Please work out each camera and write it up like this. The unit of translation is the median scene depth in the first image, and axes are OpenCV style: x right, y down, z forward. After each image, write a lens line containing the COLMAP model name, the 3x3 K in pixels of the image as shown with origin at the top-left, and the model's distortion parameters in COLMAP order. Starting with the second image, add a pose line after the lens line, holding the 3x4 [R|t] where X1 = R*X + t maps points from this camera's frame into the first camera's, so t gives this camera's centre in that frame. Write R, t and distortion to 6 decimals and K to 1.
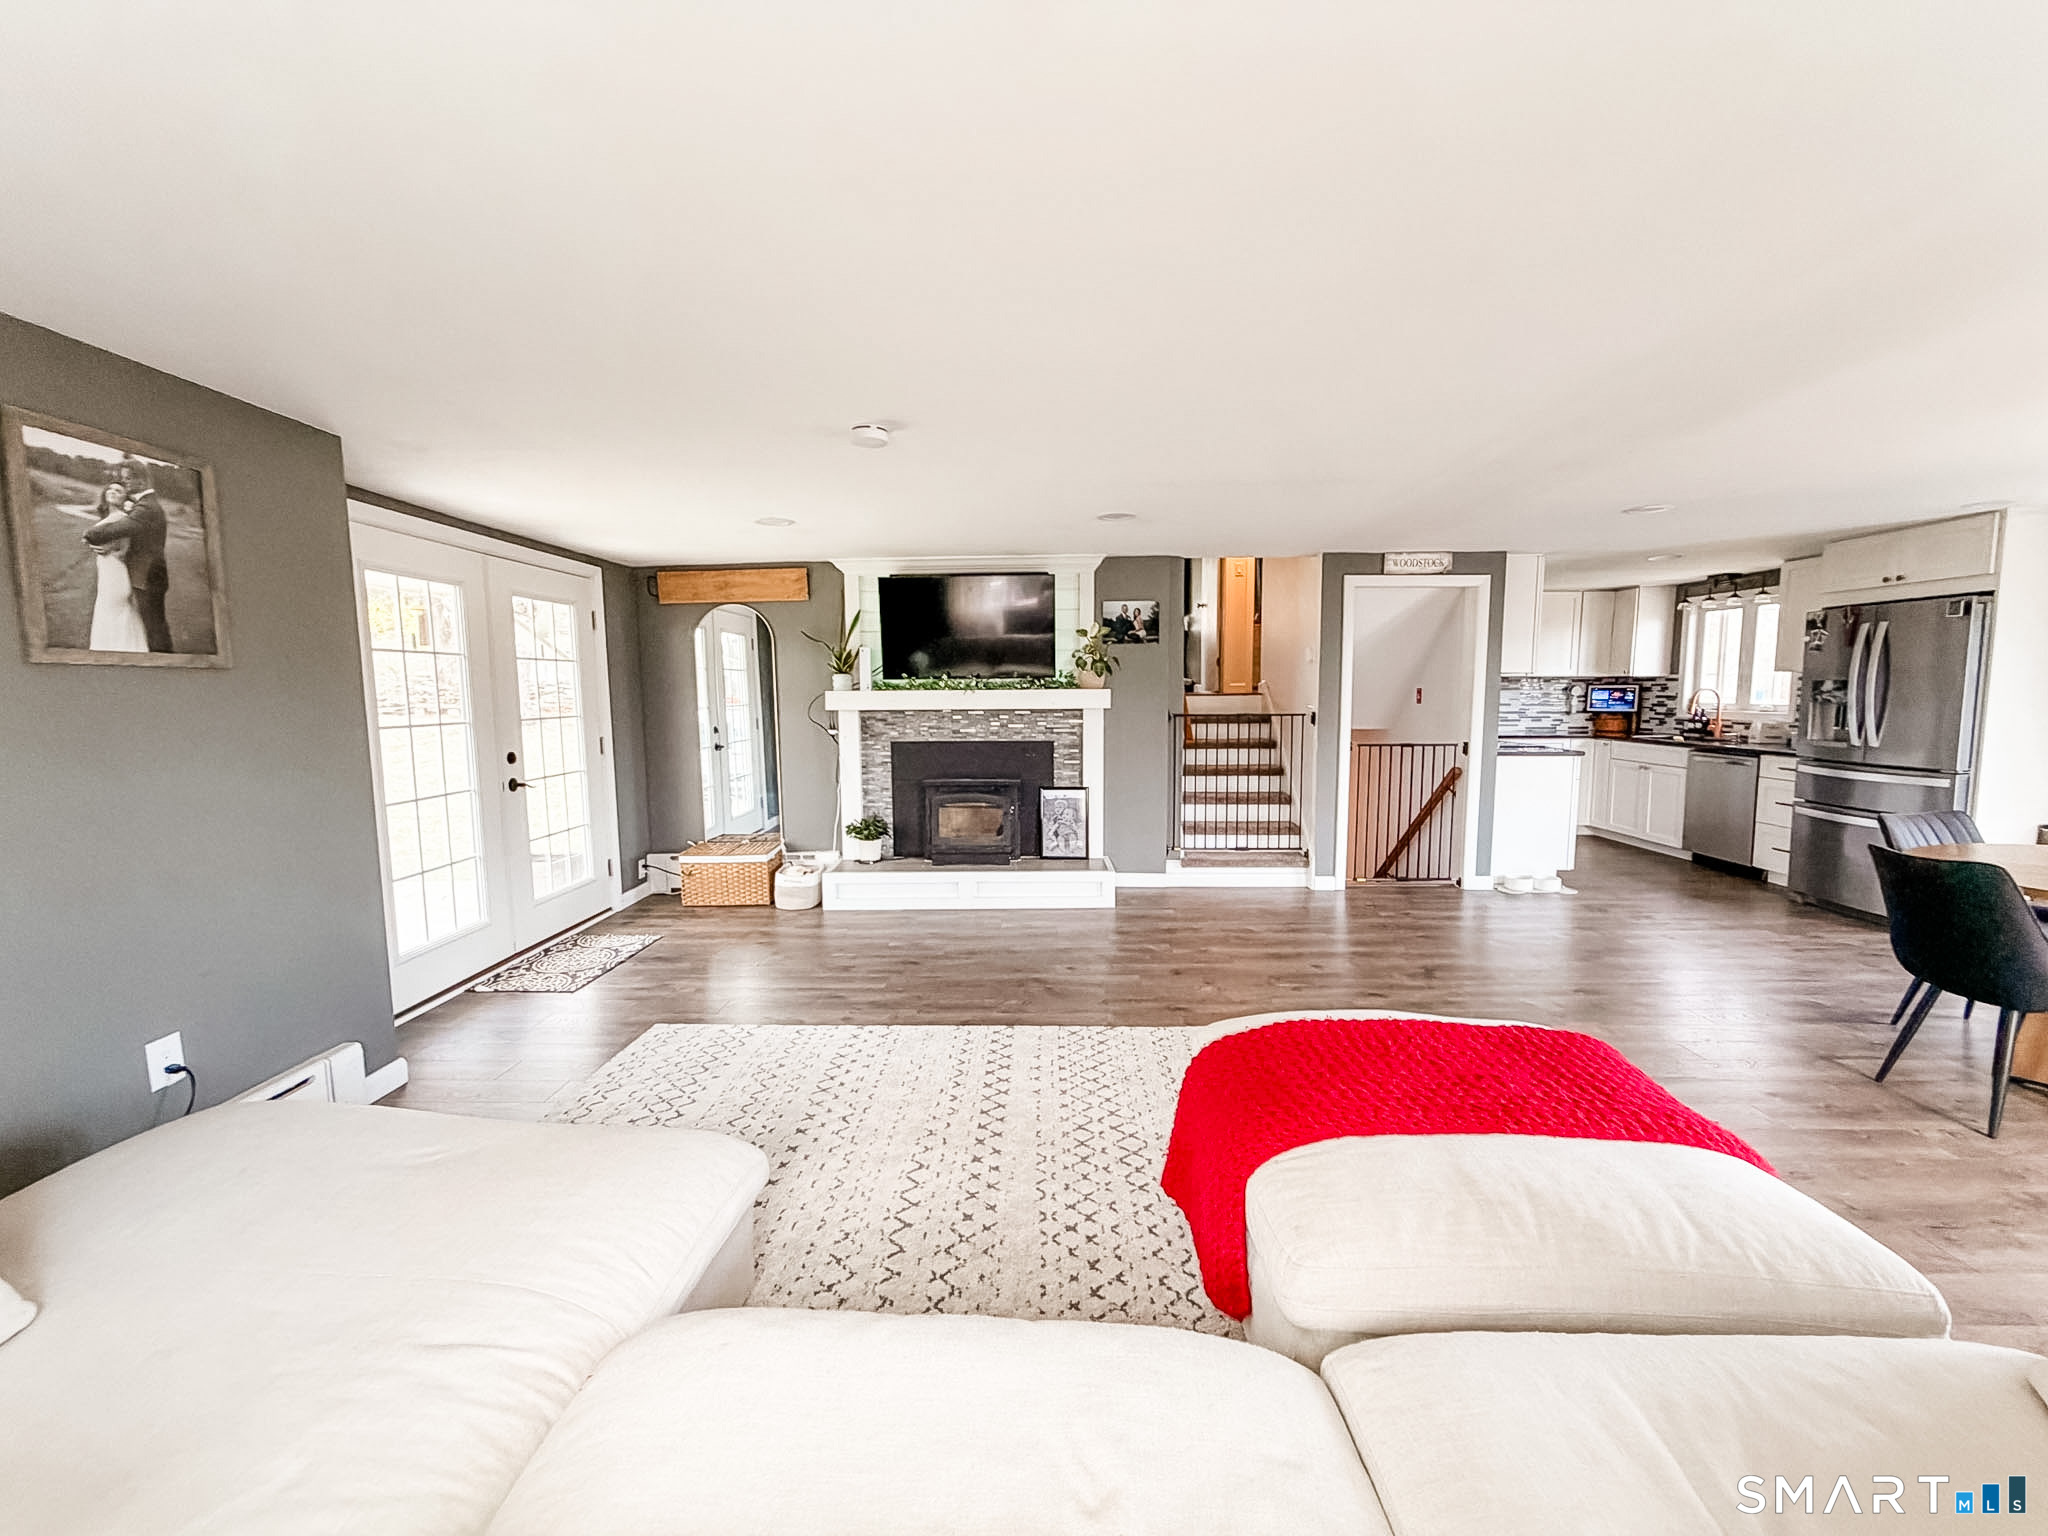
lens RADIAL K [[823.1, 0, 1021.7], [0, 823.1, 769.1], [0, 0, 1]] dist [0.001019, 0.000468]
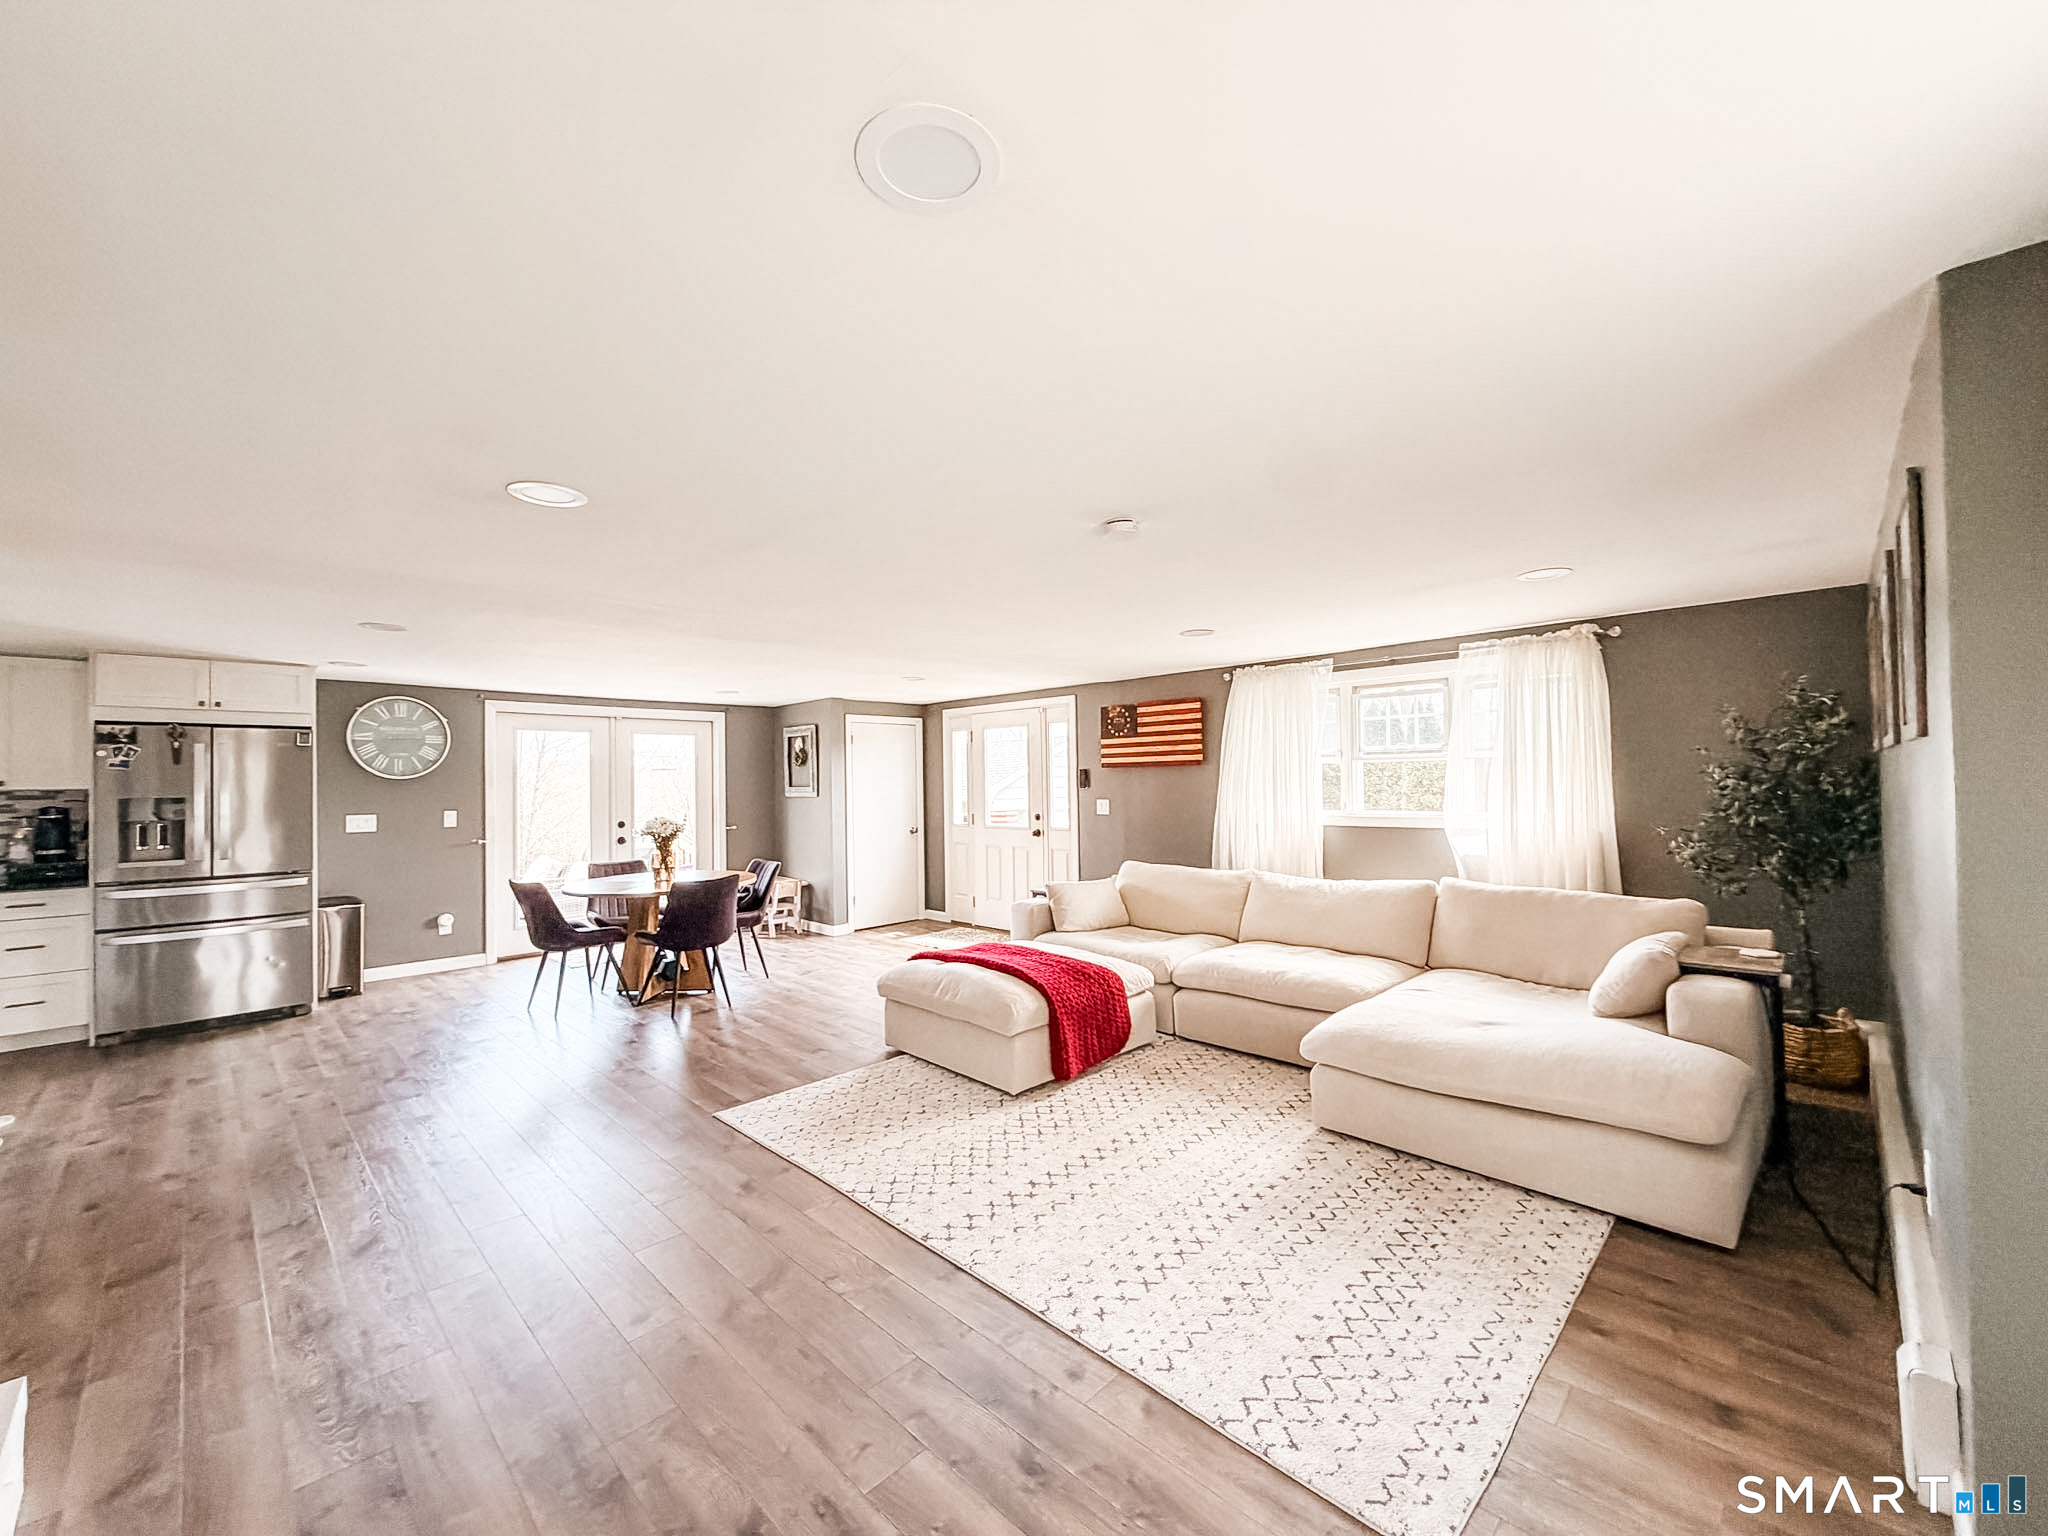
lens RADIAL K [[819.1, 0, 1024.0], [0, 819.1, 768.0], [0, 0, 1]] dist [0.002359, -0.000803]
pose [[-0.727429, 0.032709, 0.685403, -0.378432], [0.090396, 0.994726, 0.048468, -0.087636], [-0.680202, 0.097215, -0.726549, 0.902363]]
